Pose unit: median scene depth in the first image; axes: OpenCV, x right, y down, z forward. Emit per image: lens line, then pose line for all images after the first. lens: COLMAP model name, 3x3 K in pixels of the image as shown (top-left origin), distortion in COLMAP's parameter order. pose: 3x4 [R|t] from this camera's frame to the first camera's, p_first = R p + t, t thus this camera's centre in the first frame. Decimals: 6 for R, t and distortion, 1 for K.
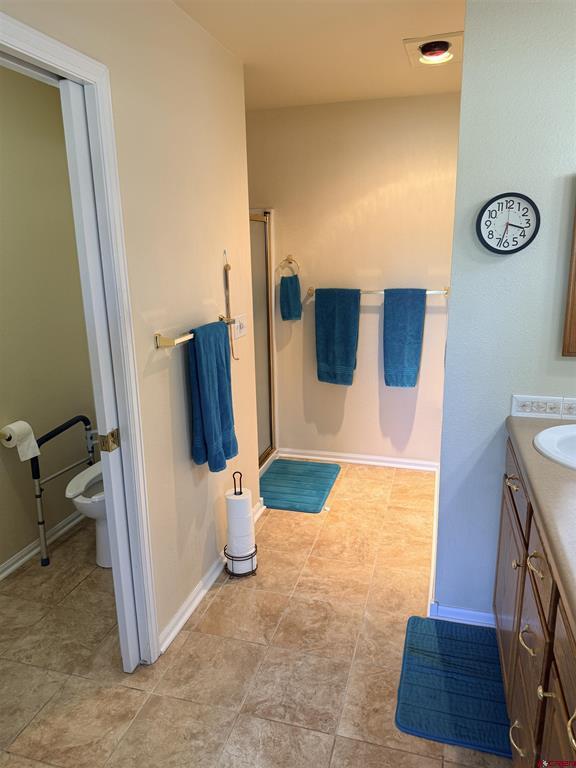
lens RADIAL K [[538.6, 0, 284.4], [0, 538.6, 380.2], [0, 0, 1]] dist [0.036987, -0.056965]
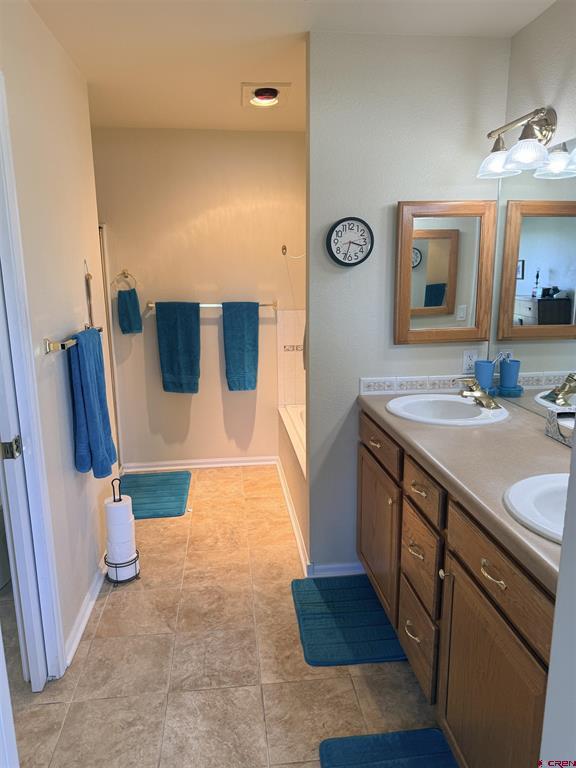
lens RADIAL K [[538.6, 0, 289.2], [0, 538.6, 381.6], [0, 0, 1]] dist [0.036987, -0.056965]
pose [[0.919795, -0.064661, 0.387034, -0.188483], [0.080996, 0.996375, -0.026026, 0.047541], [-0.383948, 0.055286, 0.921698, -0.073290]]
